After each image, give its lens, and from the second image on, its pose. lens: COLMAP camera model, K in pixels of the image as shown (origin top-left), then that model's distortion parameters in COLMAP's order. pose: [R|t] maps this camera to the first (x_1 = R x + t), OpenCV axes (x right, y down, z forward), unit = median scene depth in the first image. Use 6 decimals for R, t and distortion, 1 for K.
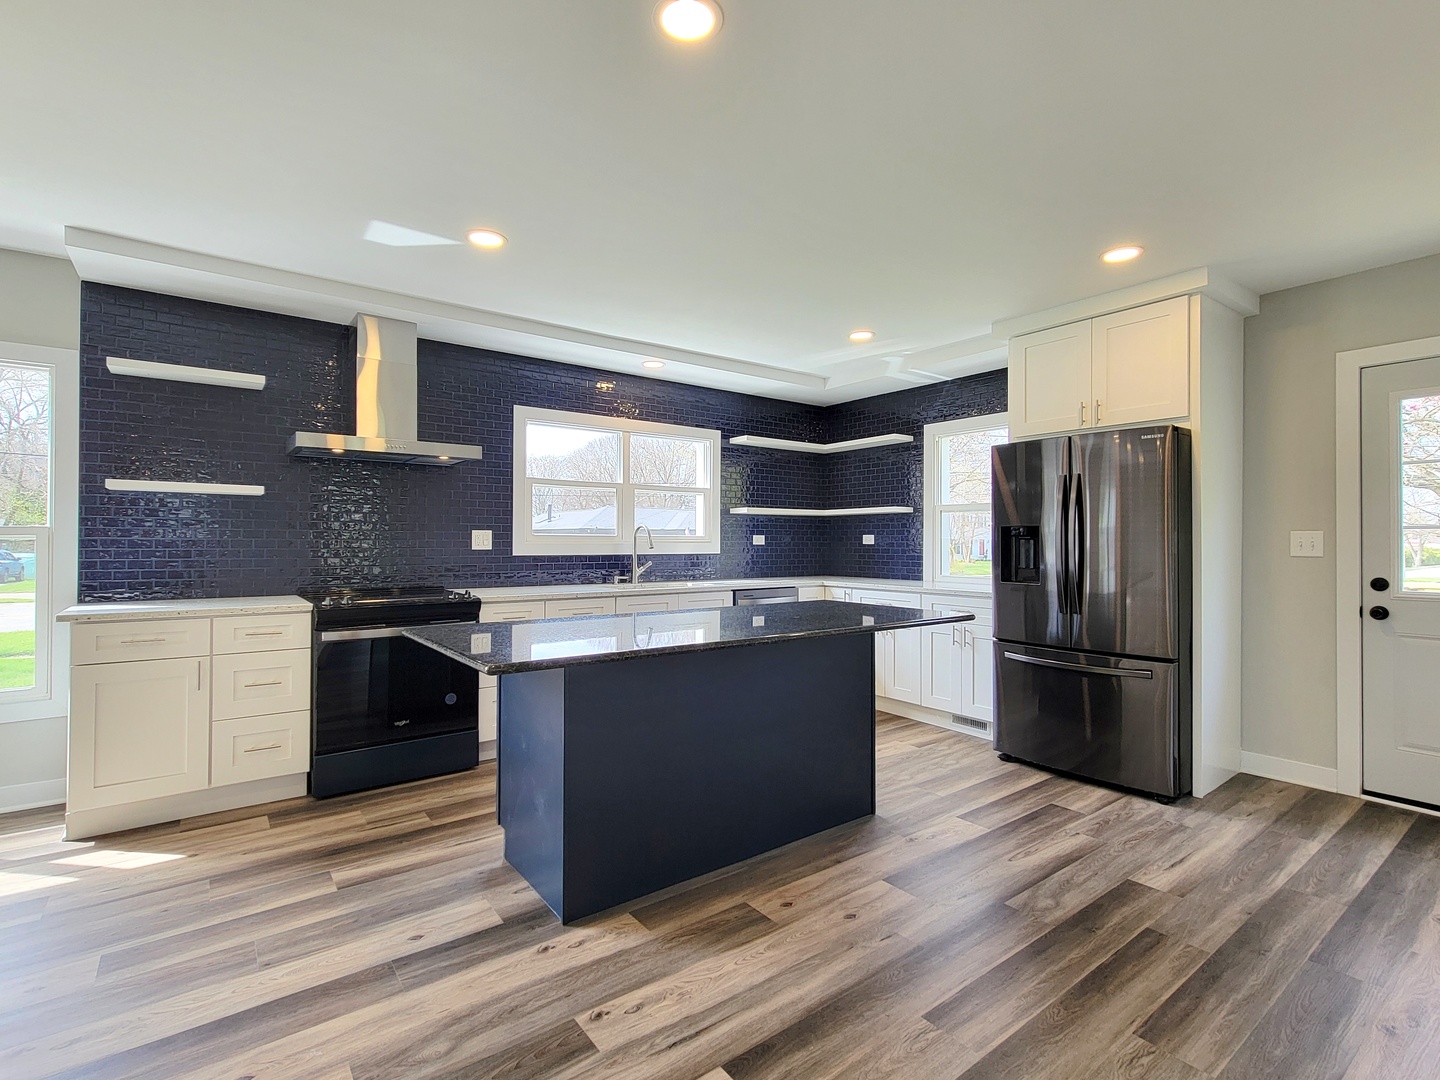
lens RADIAL K [[692.0, 0, 720.5], [0, 692.0, 539.9], [0, 0, 1]] dist [0.004917, -0.002618]
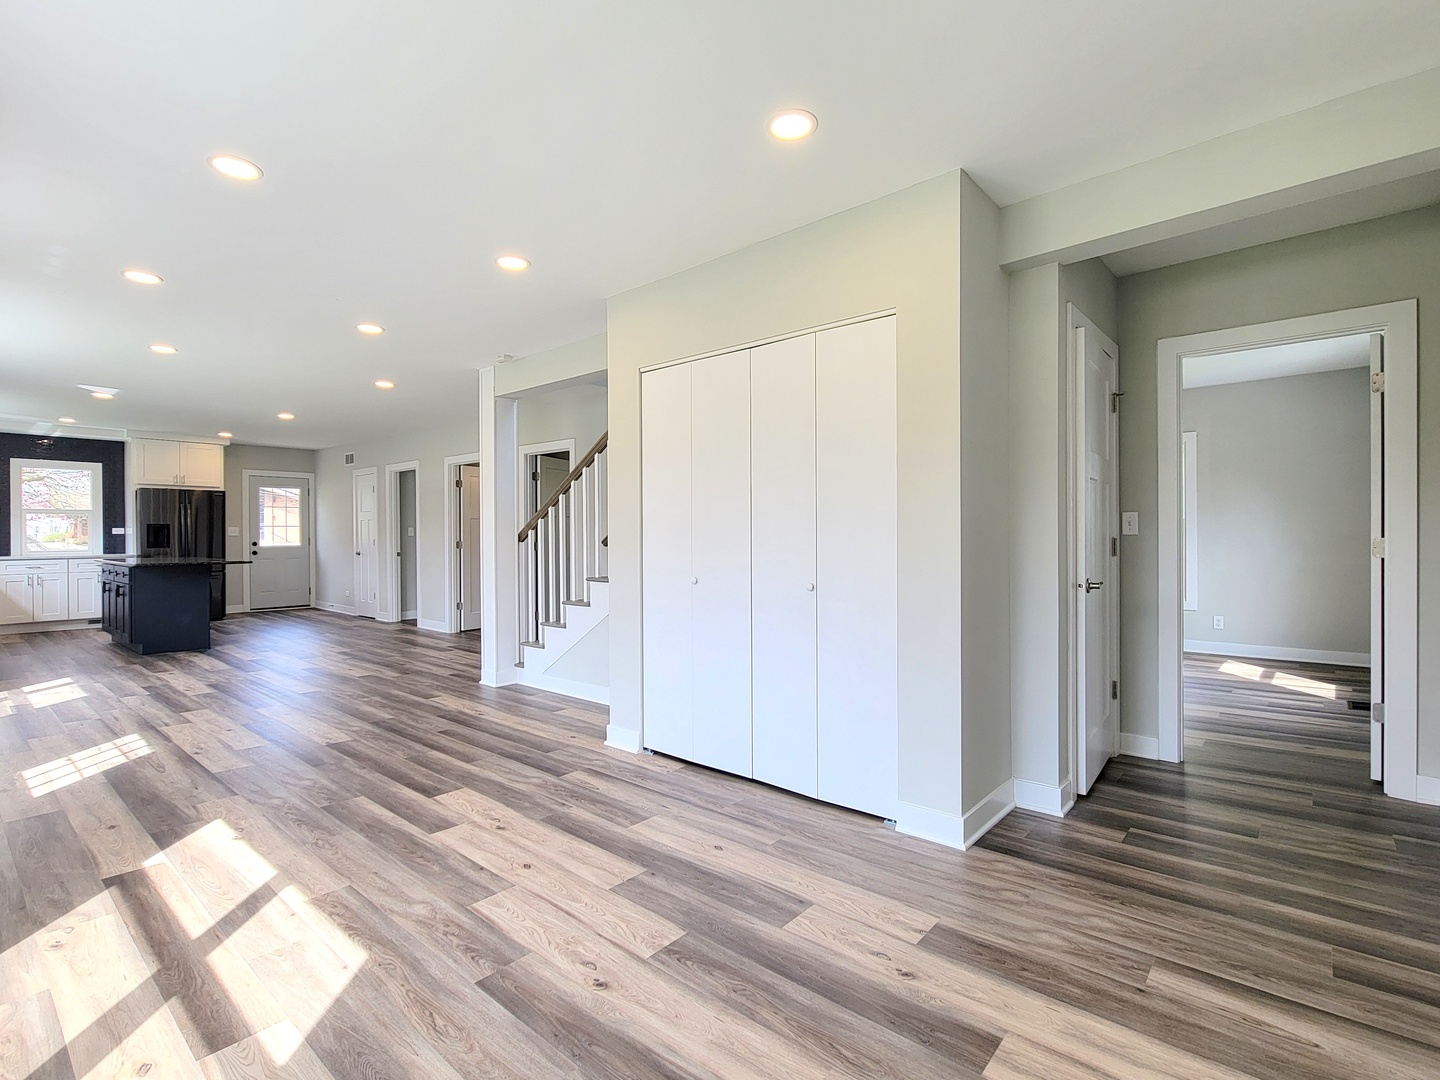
lens RADIAL K [[692.0, 0, 726.7], [0, 692.0, 536.0], [0, 0, 1]] dist [0.004917, -0.002618]
pose [[-0.216896, -0.006111, 0.976176, -2.608123], [0.000819, 0.999979, 0.006442, 0.007639], [-0.976194, 0.002197, -0.216887, -0.433037]]
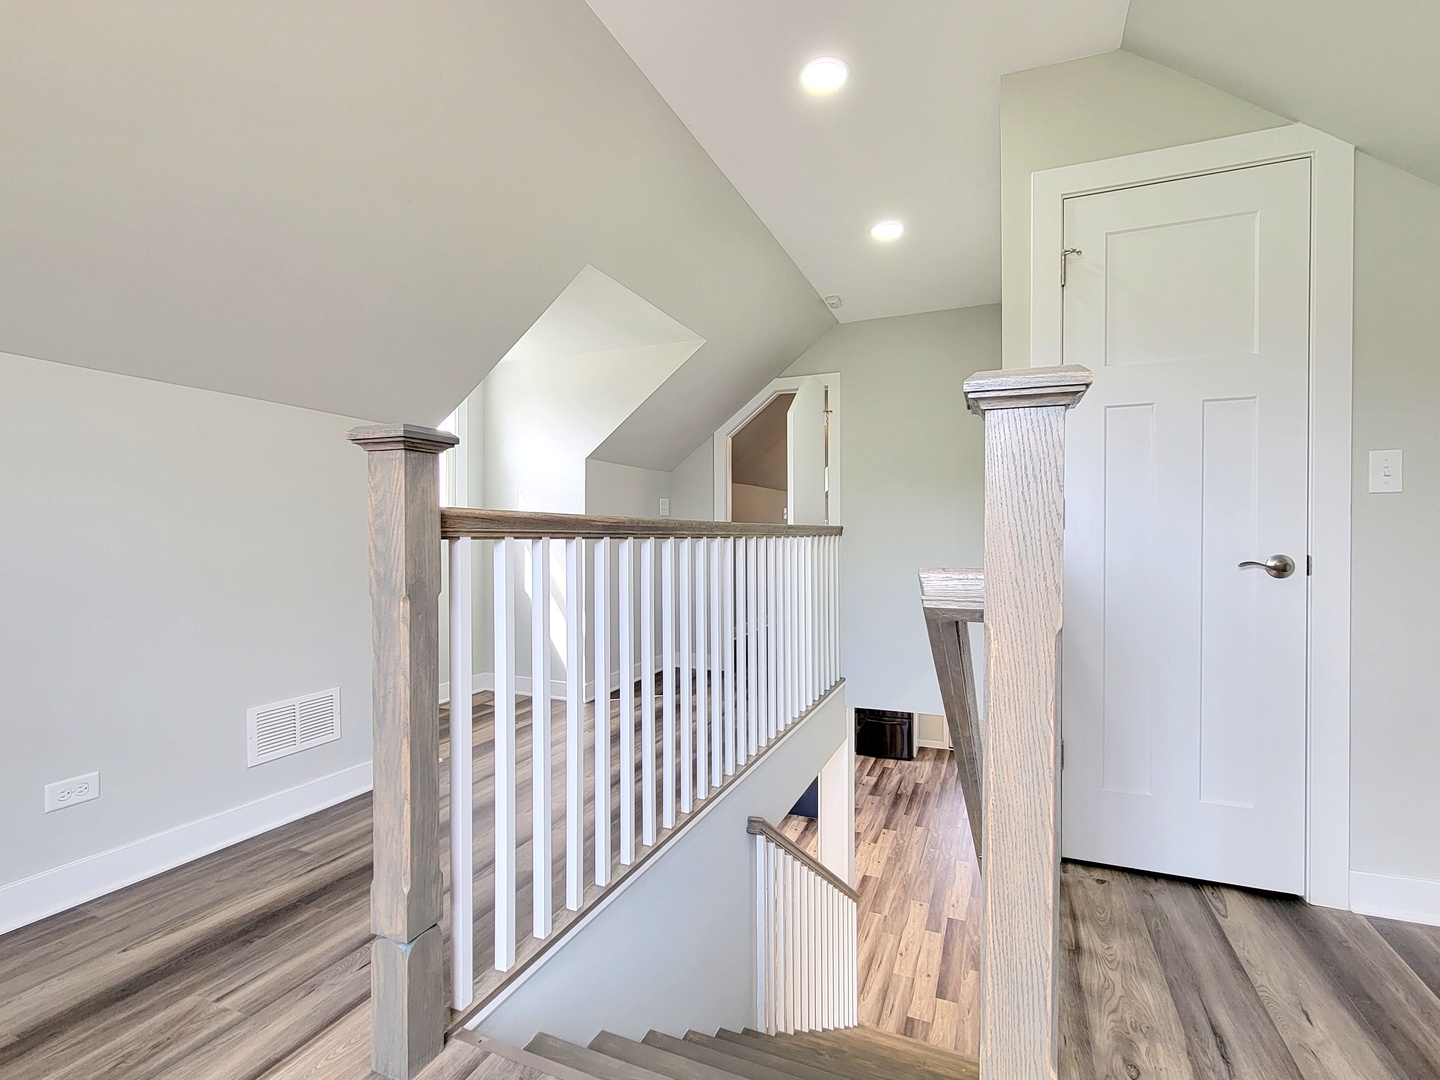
lens RADIAL K [[692.0, 0, 712.5], [0, 692.0, 530.9], [0, 0, 1]] dist [0.004917, -0.002618]
pose [[0.868687, -0.012570, 0.495201, -1.820801], [0.009478, 0.999917, 0.008756, -0.768371], [-0.495270, -0.002912, 0.868734, -1.438336]]
